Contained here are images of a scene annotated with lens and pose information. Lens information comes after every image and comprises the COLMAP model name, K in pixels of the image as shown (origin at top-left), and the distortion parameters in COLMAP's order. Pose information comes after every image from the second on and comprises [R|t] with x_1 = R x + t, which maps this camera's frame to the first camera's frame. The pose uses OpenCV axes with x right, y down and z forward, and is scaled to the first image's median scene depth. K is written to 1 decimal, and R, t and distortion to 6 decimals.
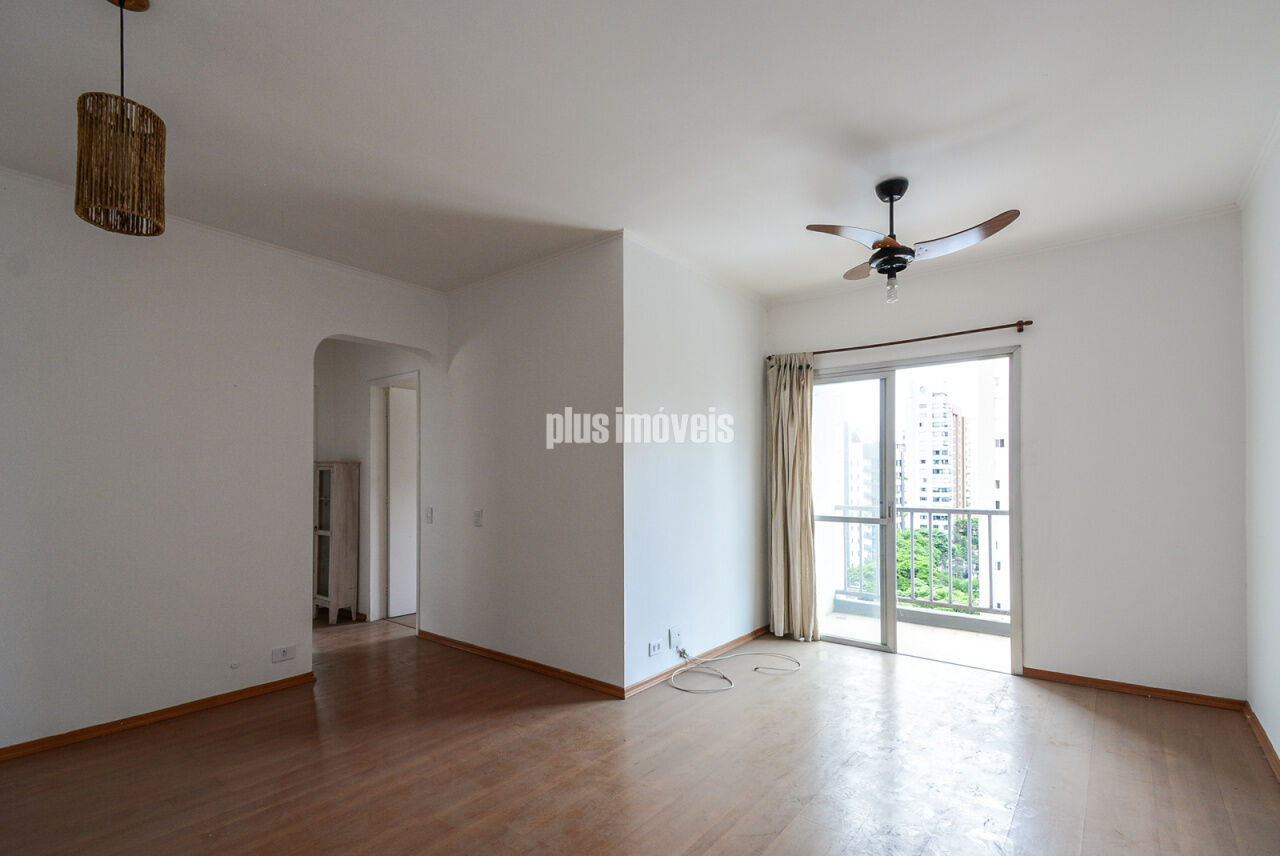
lens RADIAL K [[591.3, 0, 648.8], [0, 591.3, 474.2], [0, 0, 1]] dist [0.031620, -0.019355]
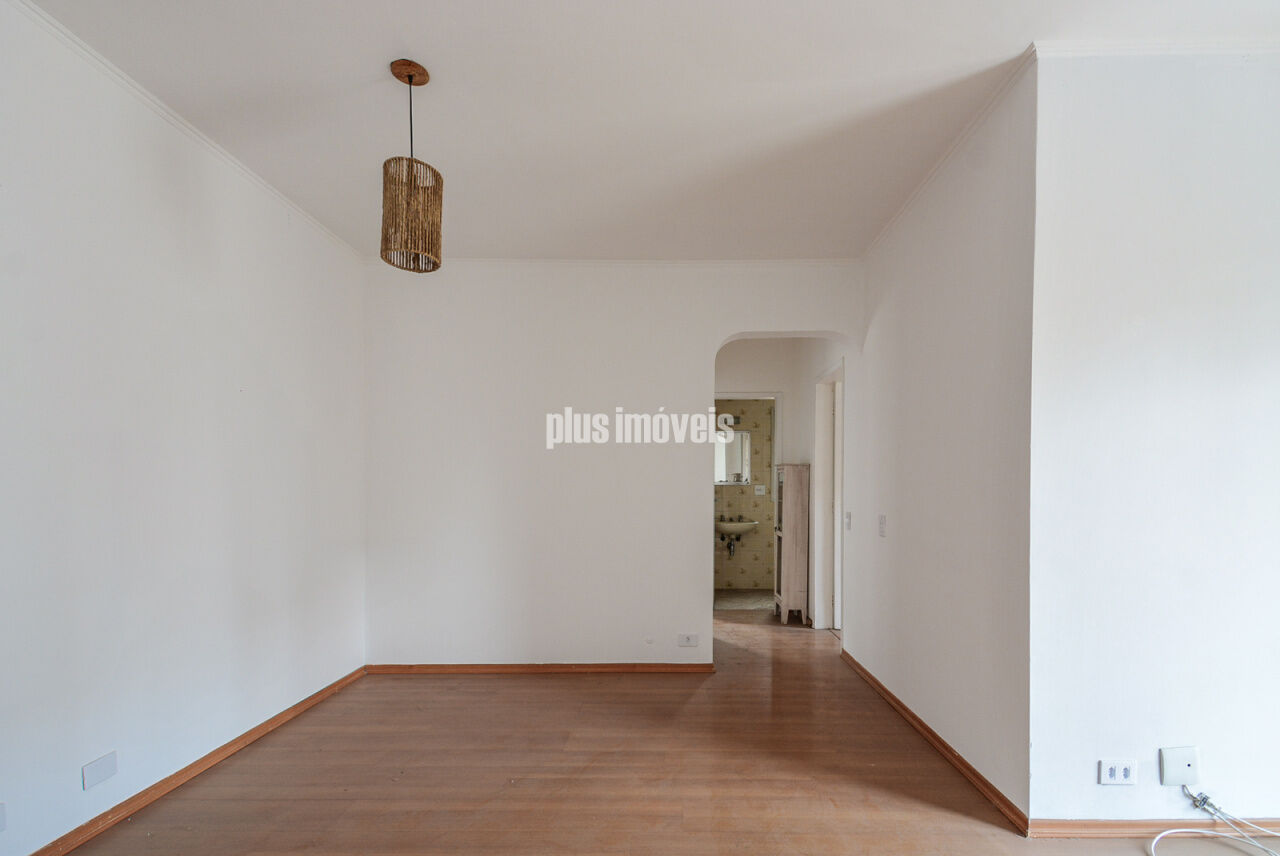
lens RADIAL K [[591.3, 0, 664.1], [0, 591.3, 489.1], [0, 0, 1]] dist [0.031620, -0.019355]
pose [[0.607437, 0.008687, -0.794320, 0.200765], [-0.002133, 0.999954, 0.009305, 0.018751], [0.794365, -0.003958, 0.607428, 0.312126]]
